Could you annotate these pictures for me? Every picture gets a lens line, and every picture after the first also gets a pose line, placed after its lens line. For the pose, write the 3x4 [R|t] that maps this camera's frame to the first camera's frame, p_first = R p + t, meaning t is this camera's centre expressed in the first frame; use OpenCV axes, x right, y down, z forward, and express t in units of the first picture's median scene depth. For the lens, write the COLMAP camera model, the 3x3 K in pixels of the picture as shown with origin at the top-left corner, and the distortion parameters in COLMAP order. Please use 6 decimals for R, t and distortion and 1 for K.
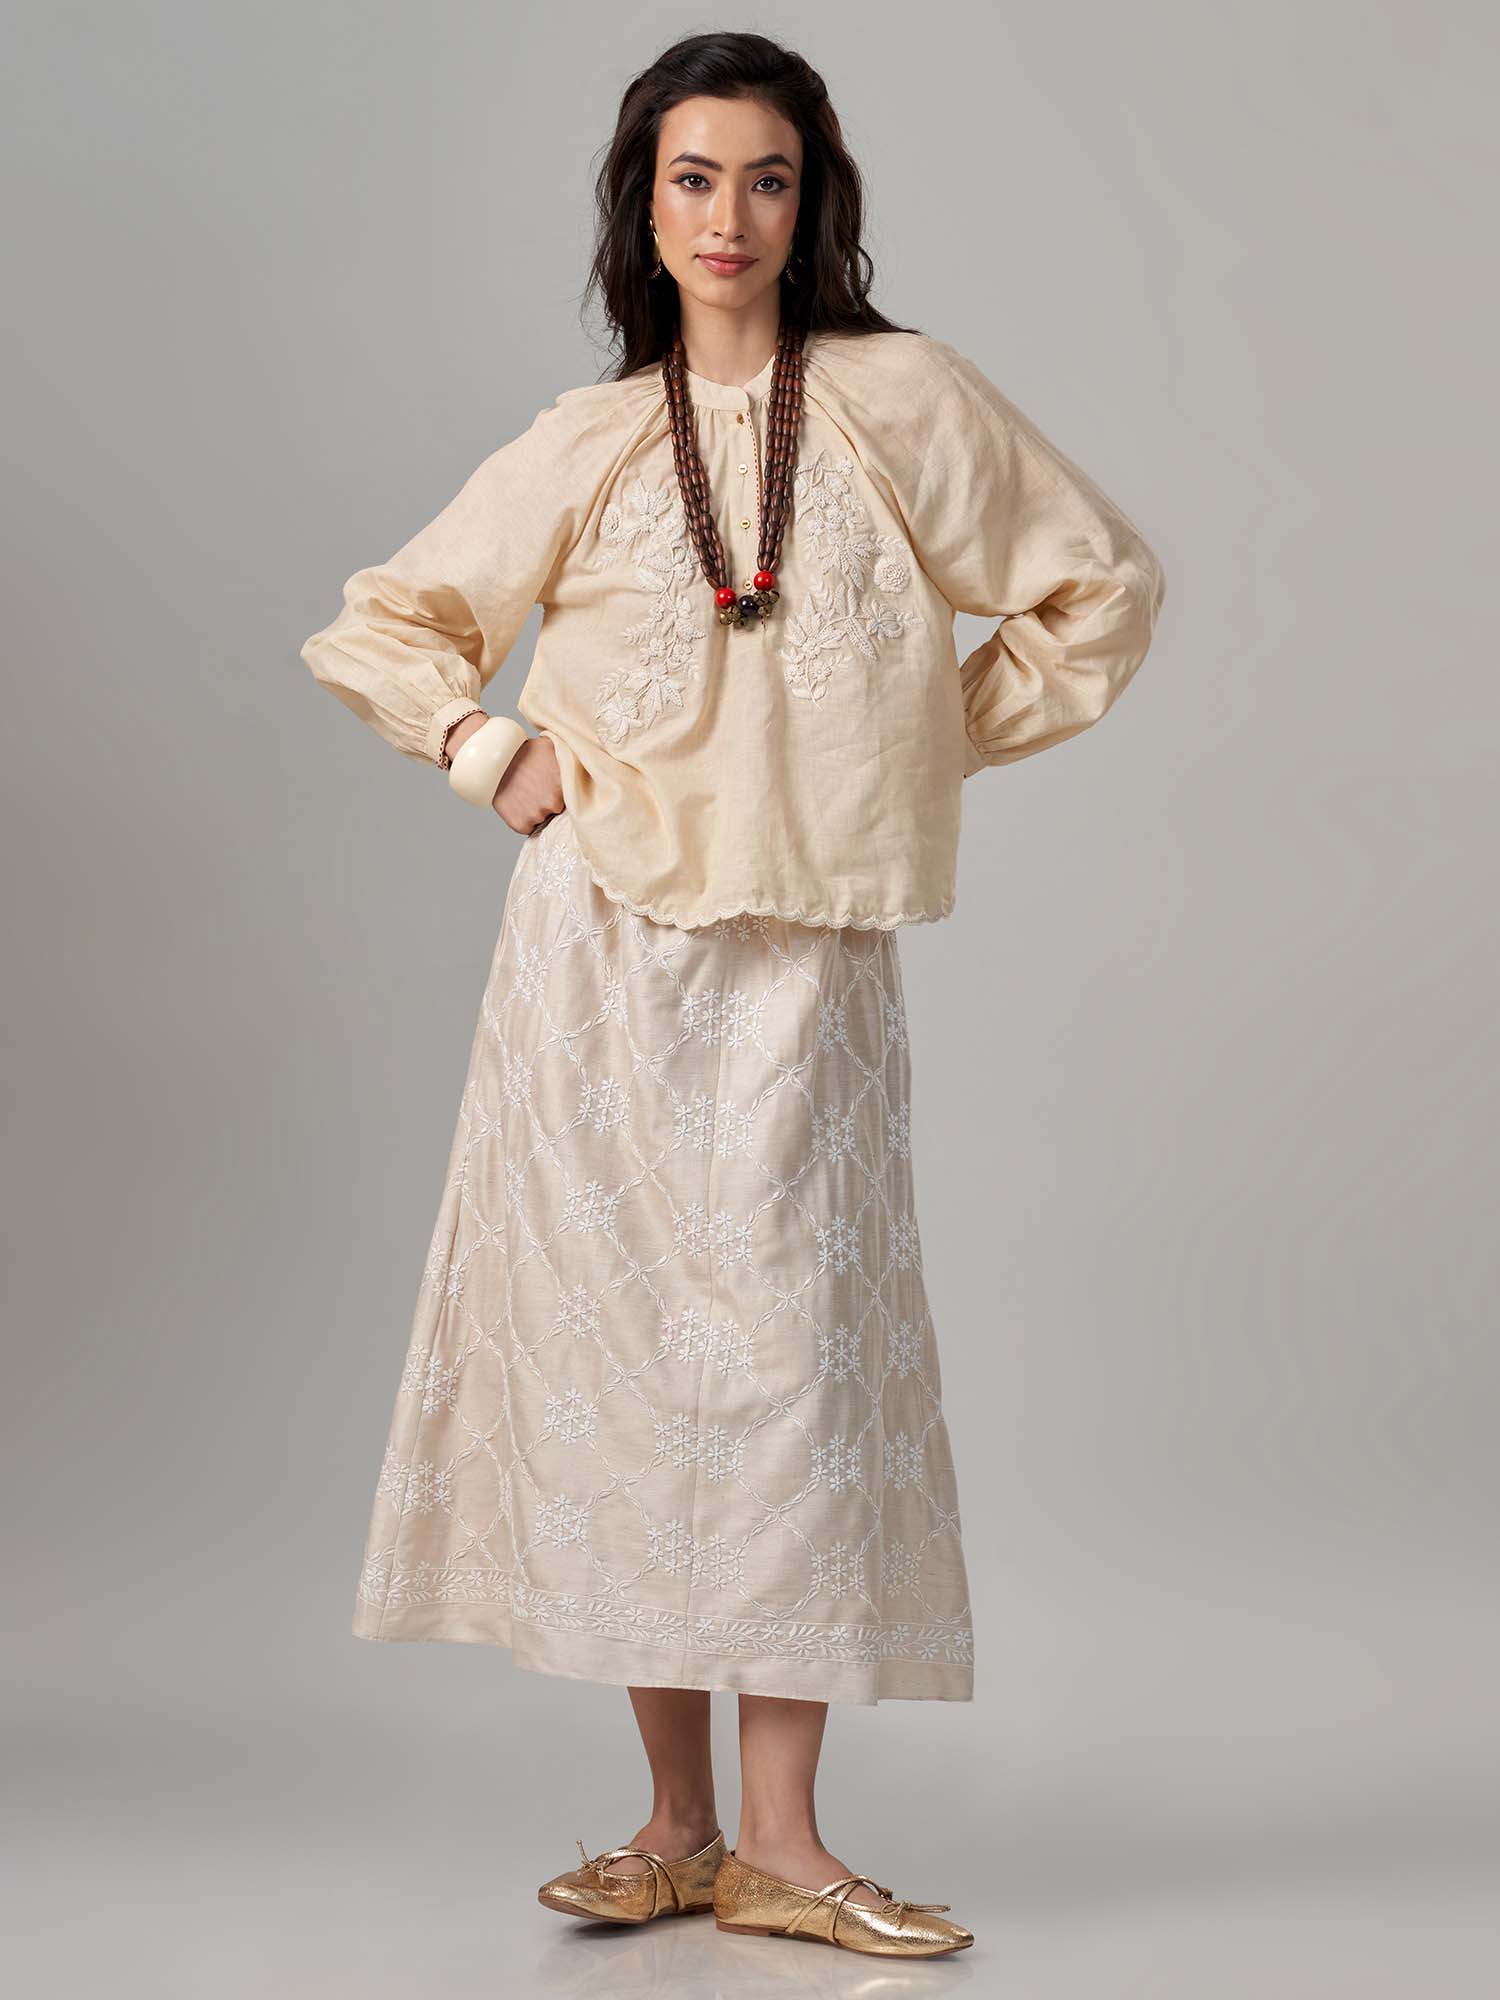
lens RADIAL K [[4955.8, 0, 671.3], [0, 4955.8, 998.0], [0, 0, 1]] dist [0.635132, -0.407423]
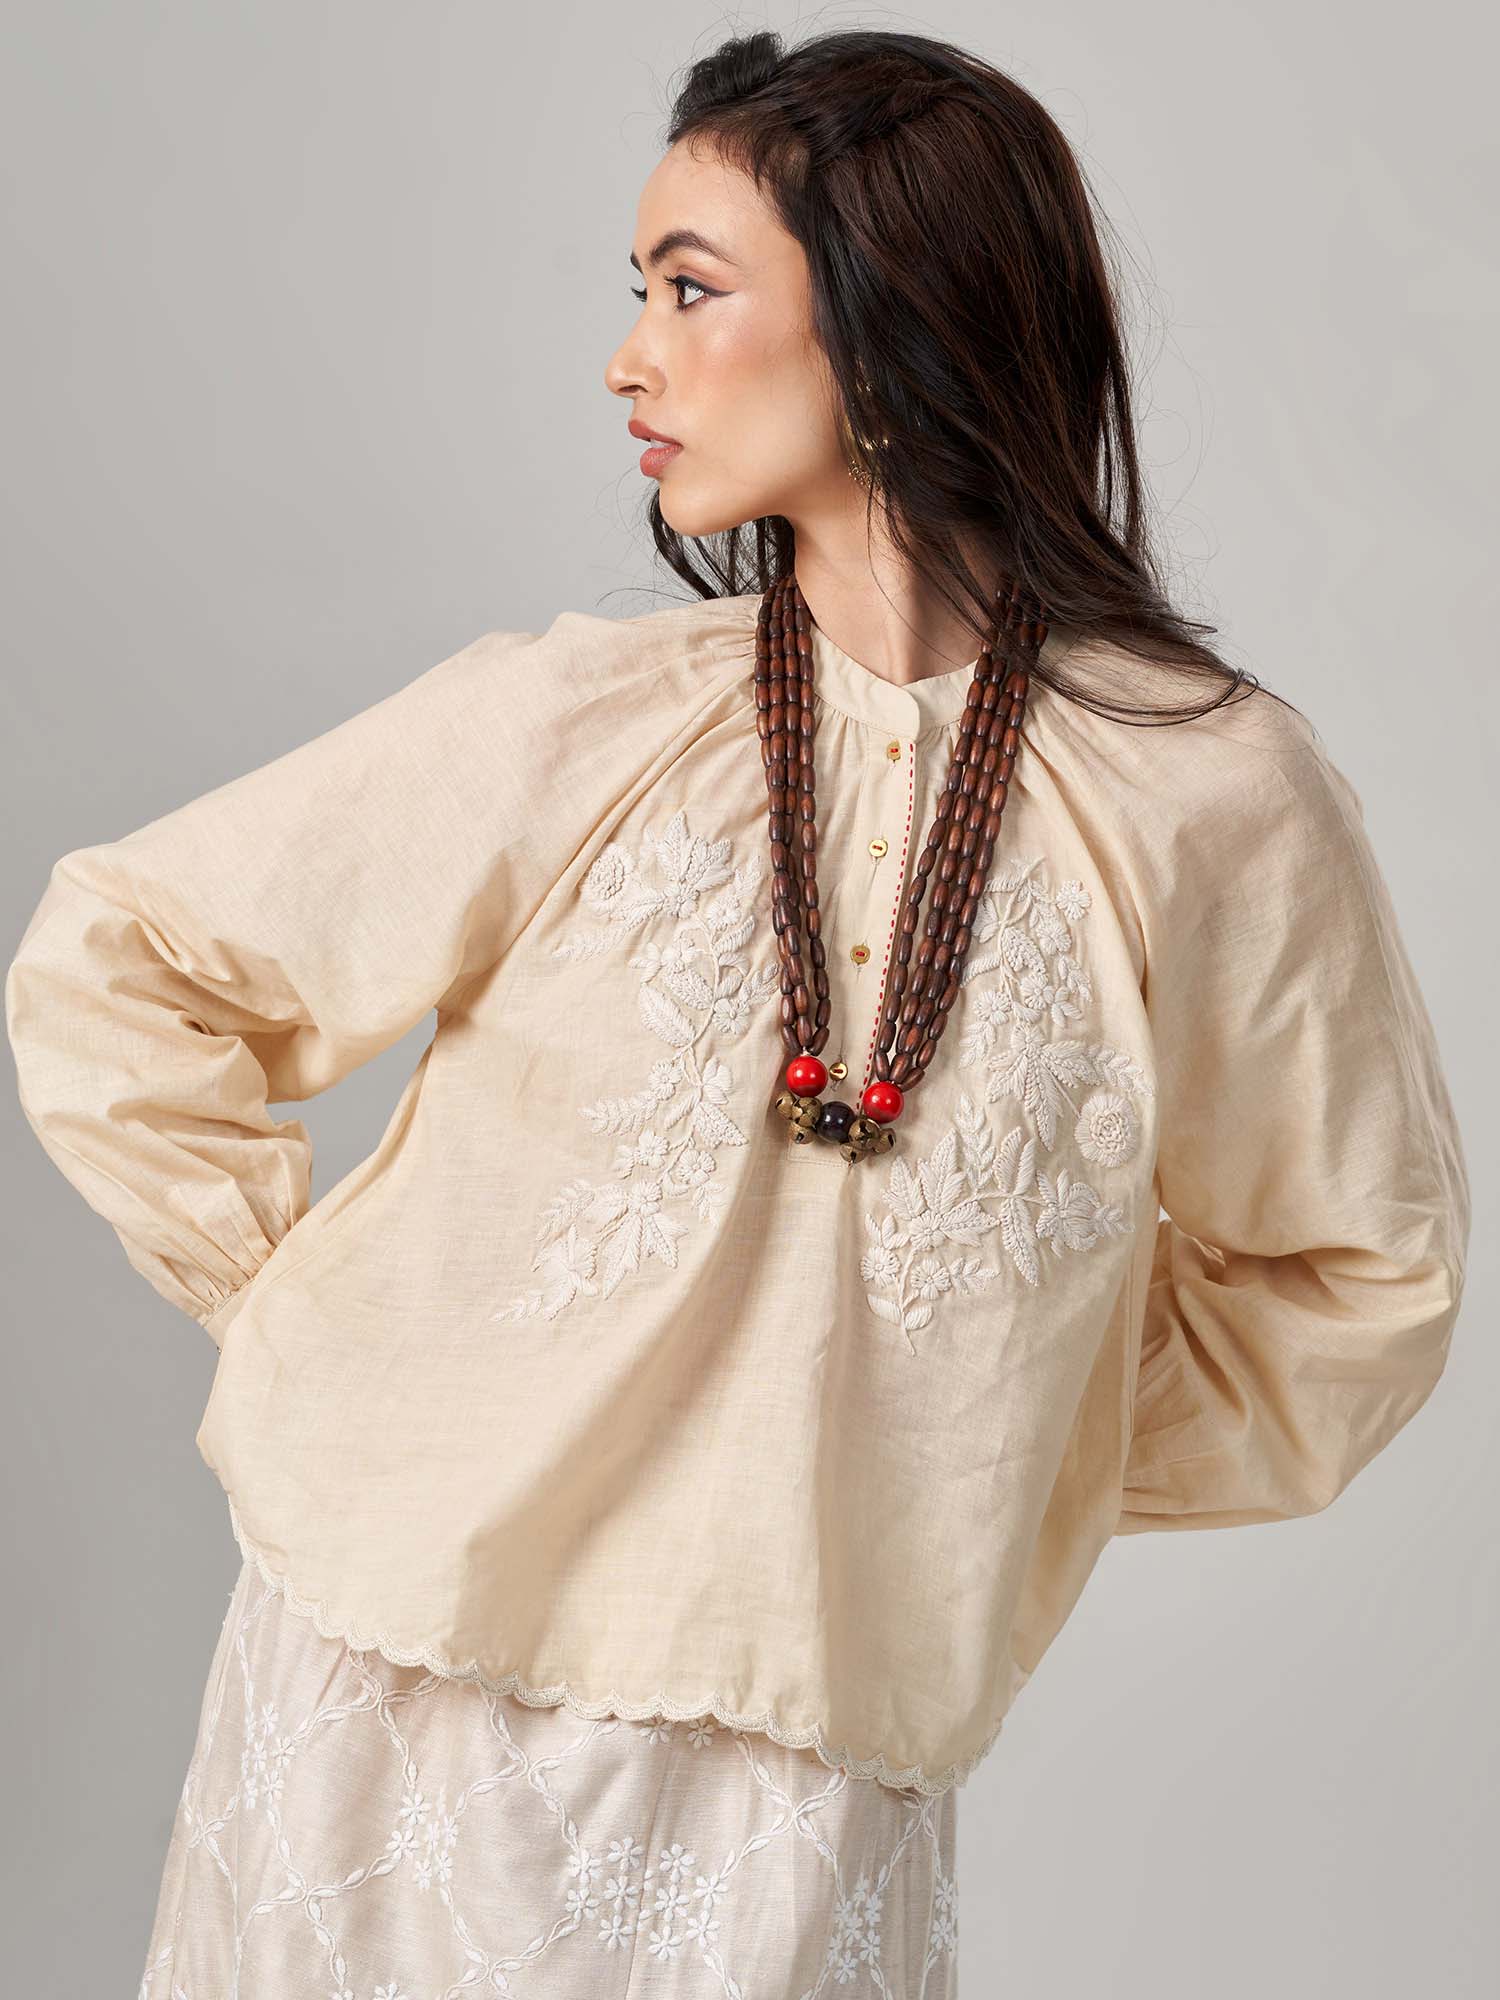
lens RADIAL K [[4955.8, 0, 671.3], [0, 4955.8, 998.0], [0, 0, 1]] dist [0.635132, -0.407423]
pose [[0.980490, 0.194103, -0.031050, 0.011673], [-0.196460, 0.972940, -0.121617, -0.024242], [0.006604, 0.125344, 0.992091, 0.491145]]
